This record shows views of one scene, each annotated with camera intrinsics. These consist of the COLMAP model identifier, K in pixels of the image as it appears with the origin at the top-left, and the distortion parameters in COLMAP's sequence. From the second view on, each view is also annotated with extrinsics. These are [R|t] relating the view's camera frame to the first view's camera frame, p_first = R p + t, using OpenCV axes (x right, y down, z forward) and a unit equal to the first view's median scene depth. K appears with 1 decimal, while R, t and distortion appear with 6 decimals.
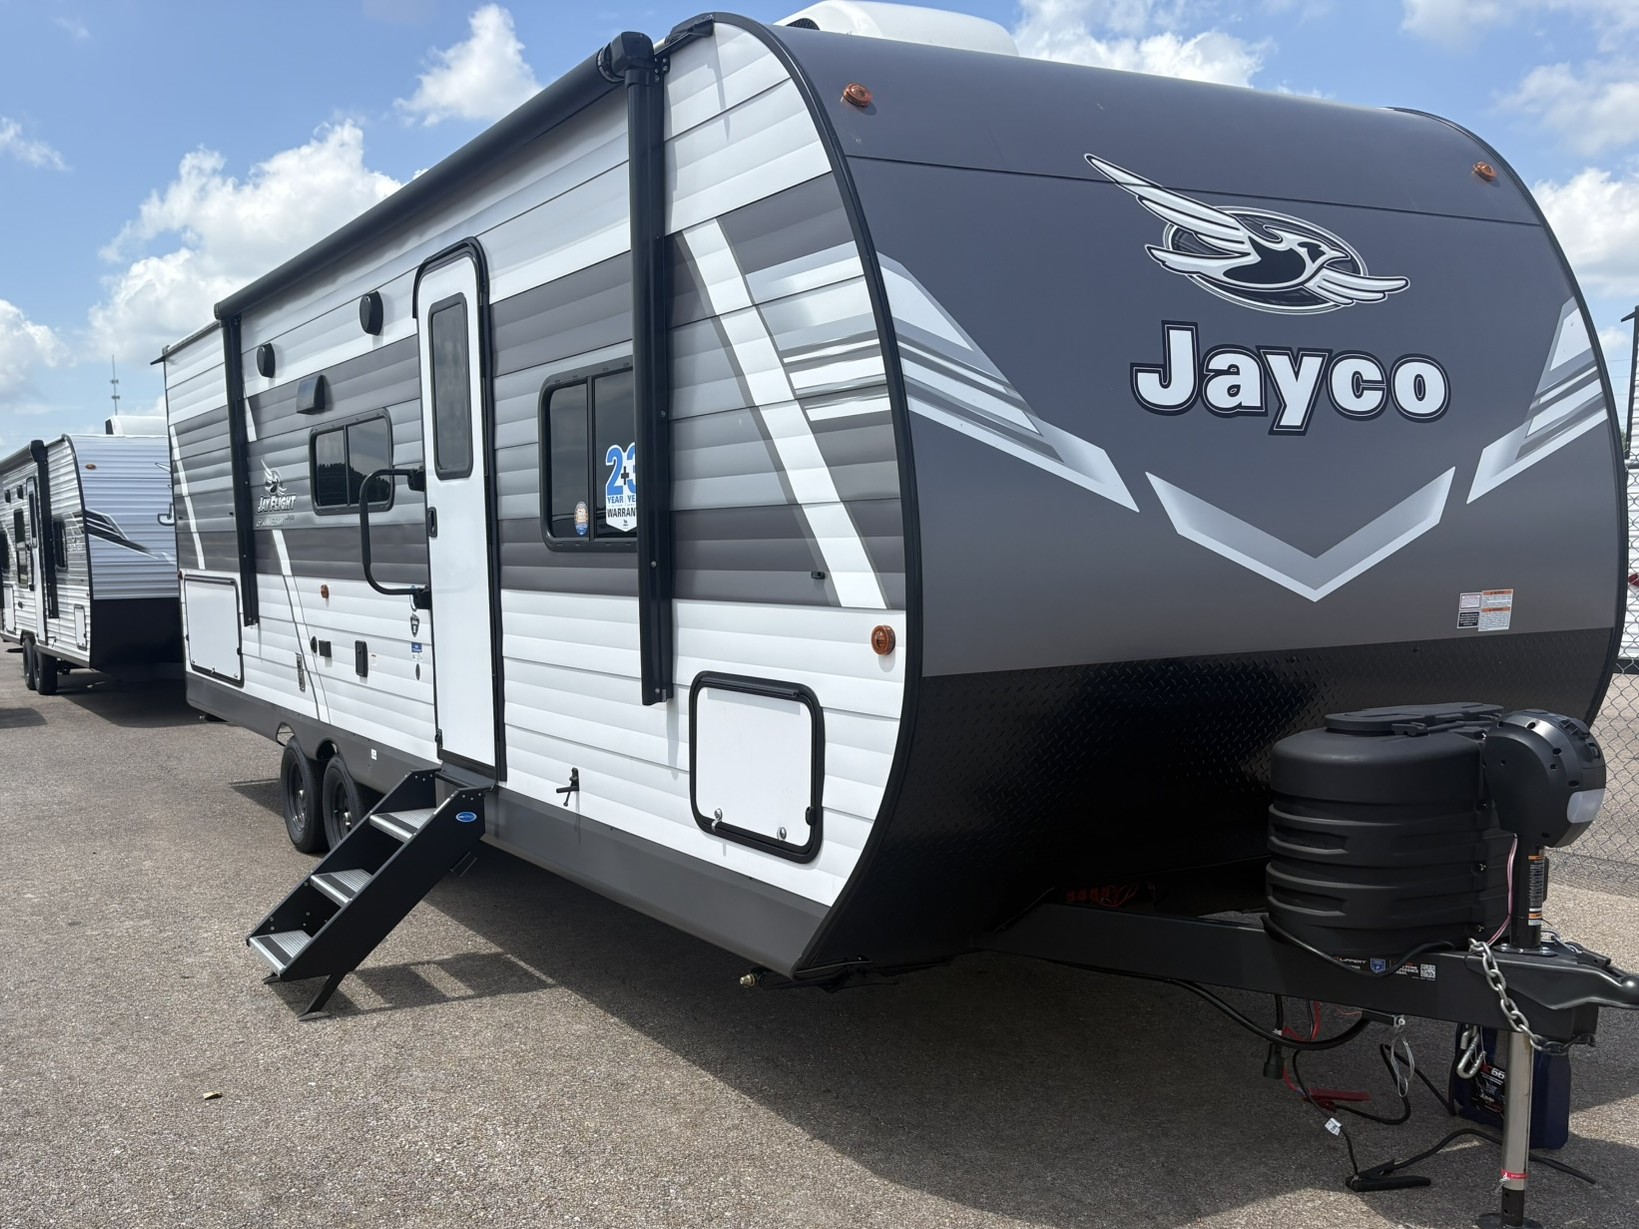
lens RADIAL K [[1511.0, 0, 643.3], [0, 1511.0, 777.6], [0, 0, 1]] dist [0.114321, -0.121615]
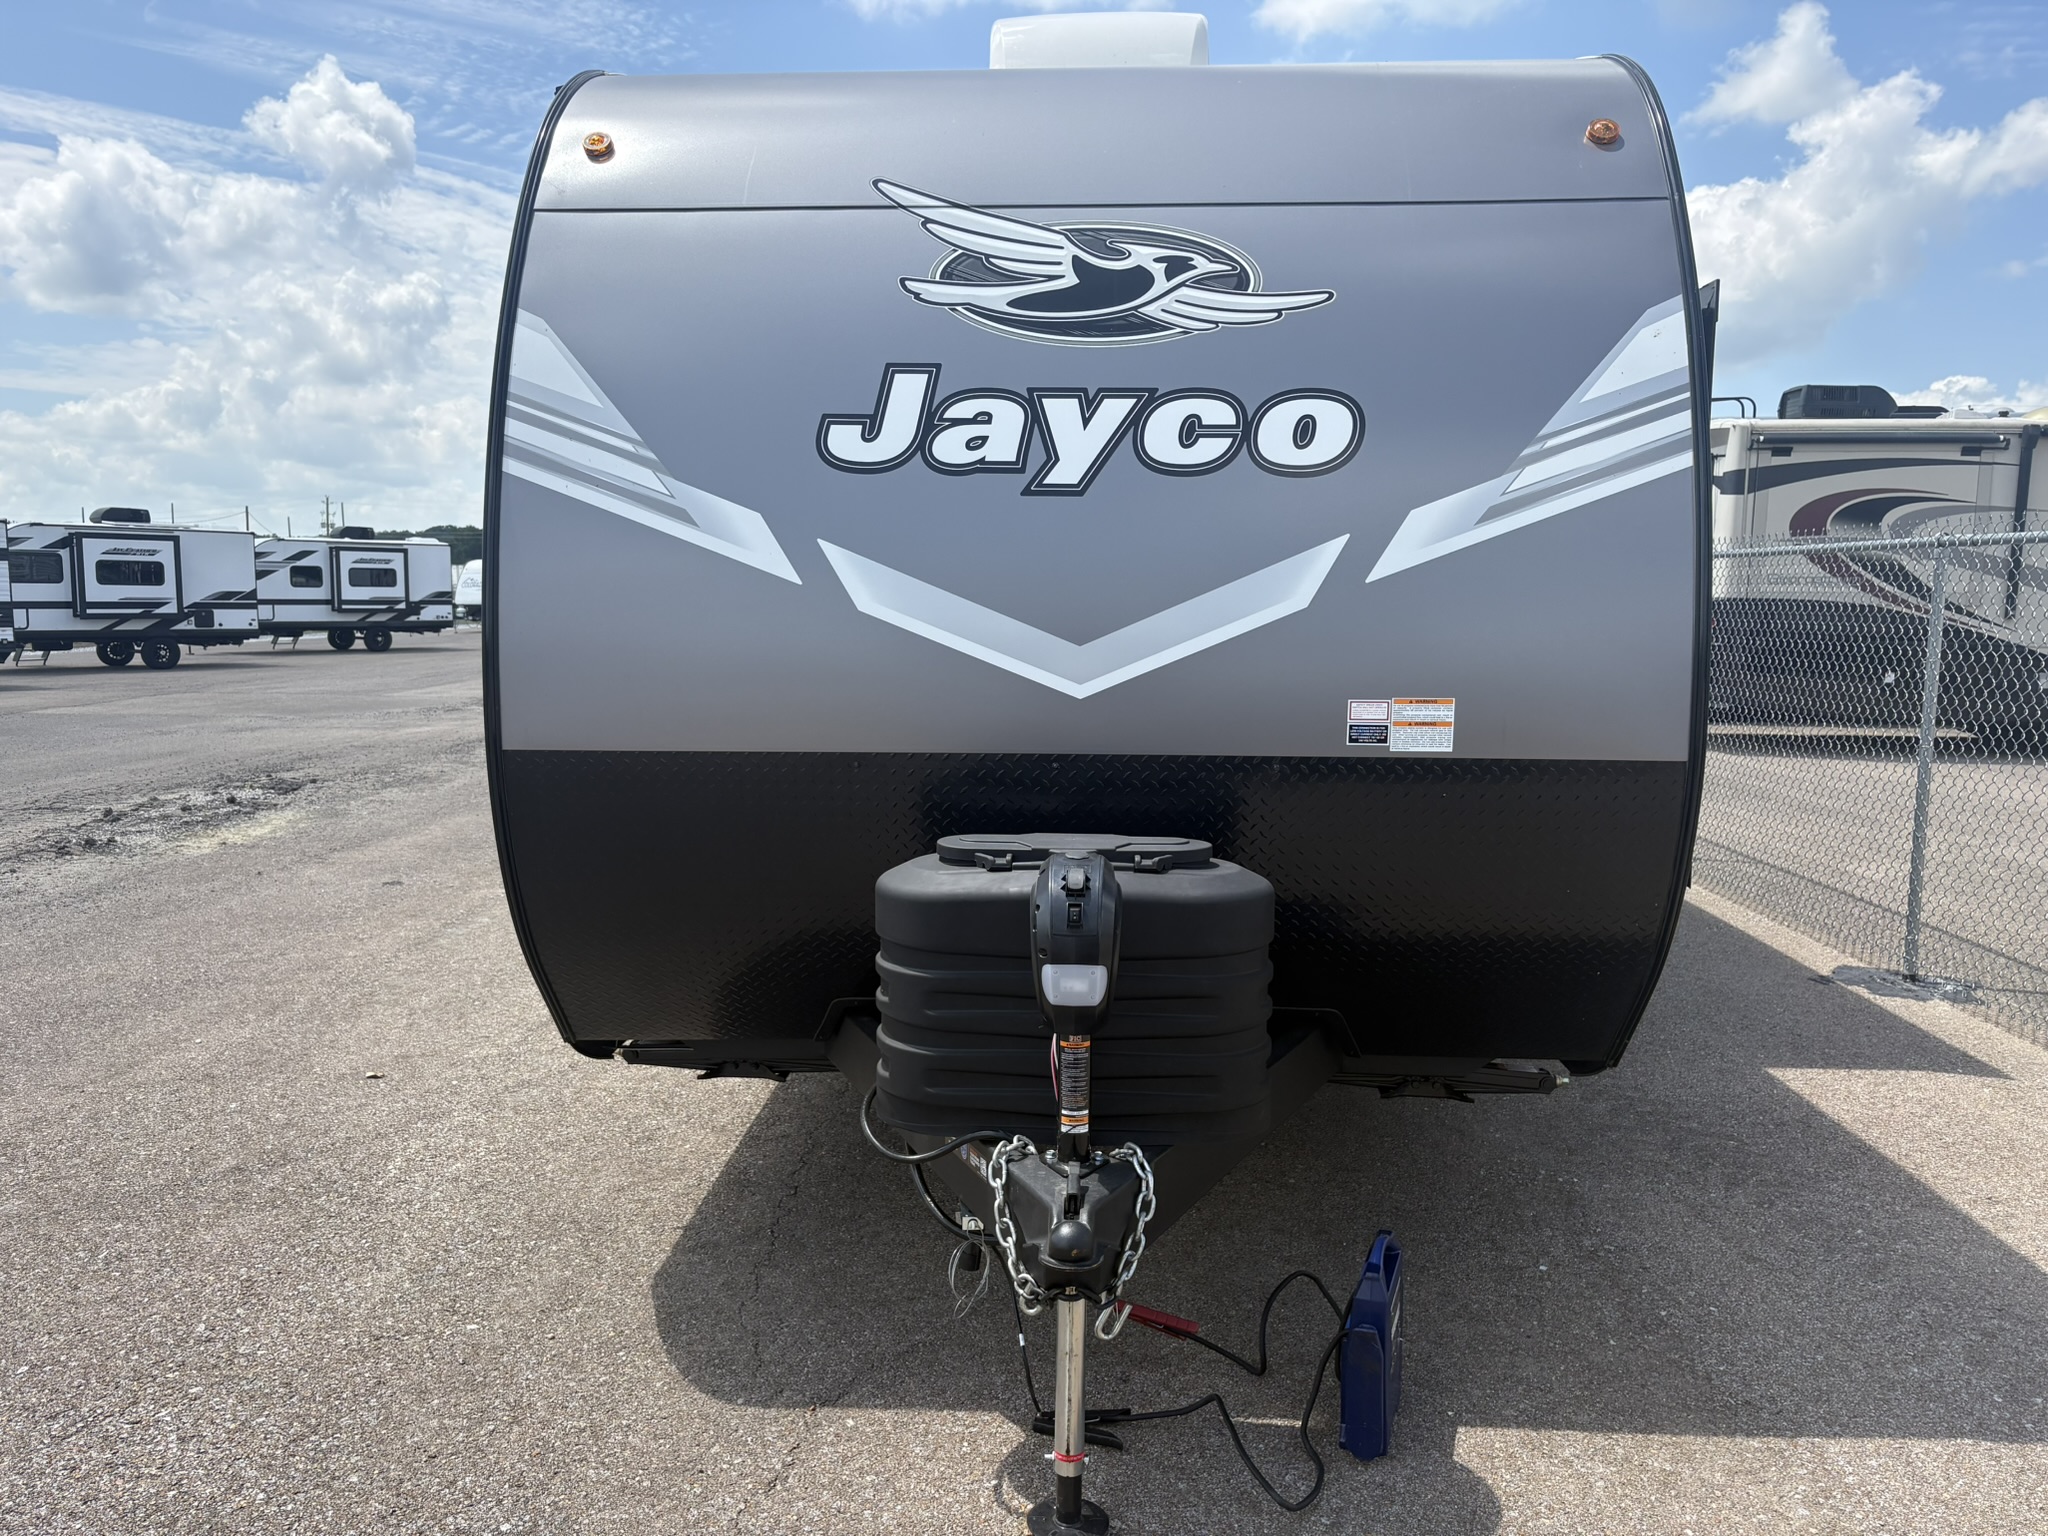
lens RADIAL K [[1534.2, 0, 1024.0], [0, 1534.2, 768.0], [0, 0, 1]] dist [0.064281, -0.064414]
pose [[0.870023, 0.086336, -0.485393, 0.808726], [-0.093389, 0.995582, 0.009691, -0.082817], [0.484086, 0.036899, 0.874242, 0.276209]]
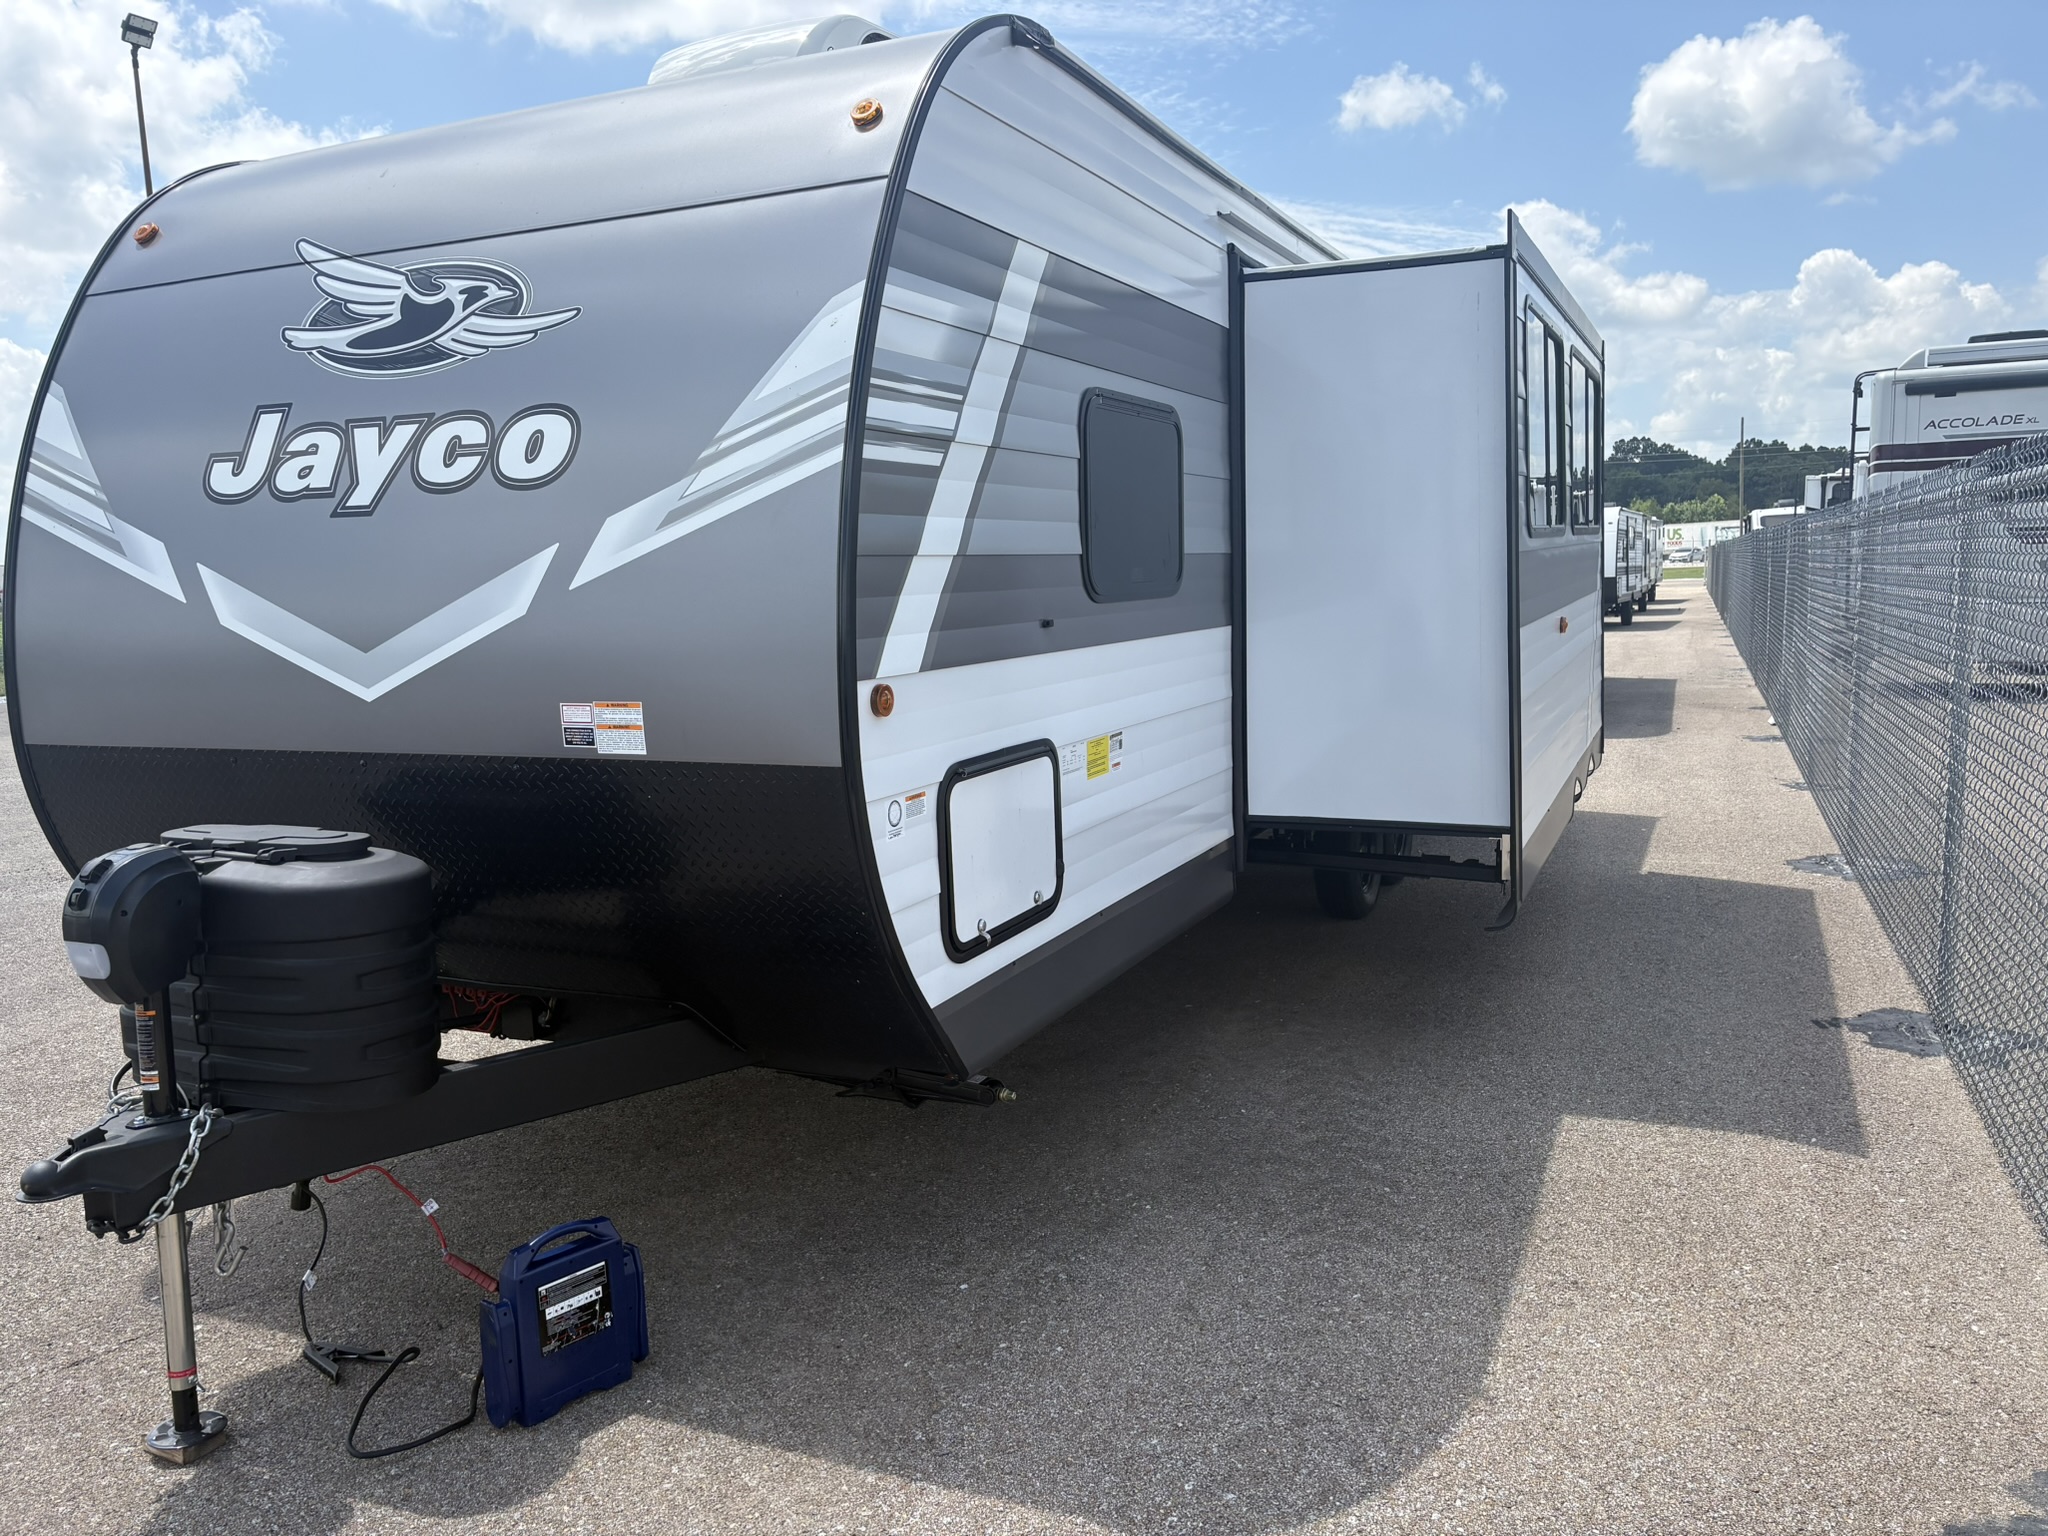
lens RADIAL K [[1550.3, 0, 1037.3], [0, 1550.3, 760.1], [0, 0, 1]] dist [0.030503, -0.010335]
pose [[0.629149, 0.101572, -0.770620, 1.379924], [-0.092546, 0.994162, 0.055480, -0.166664], [0.771756, 0.036413, 0.634876, 0.727197]]
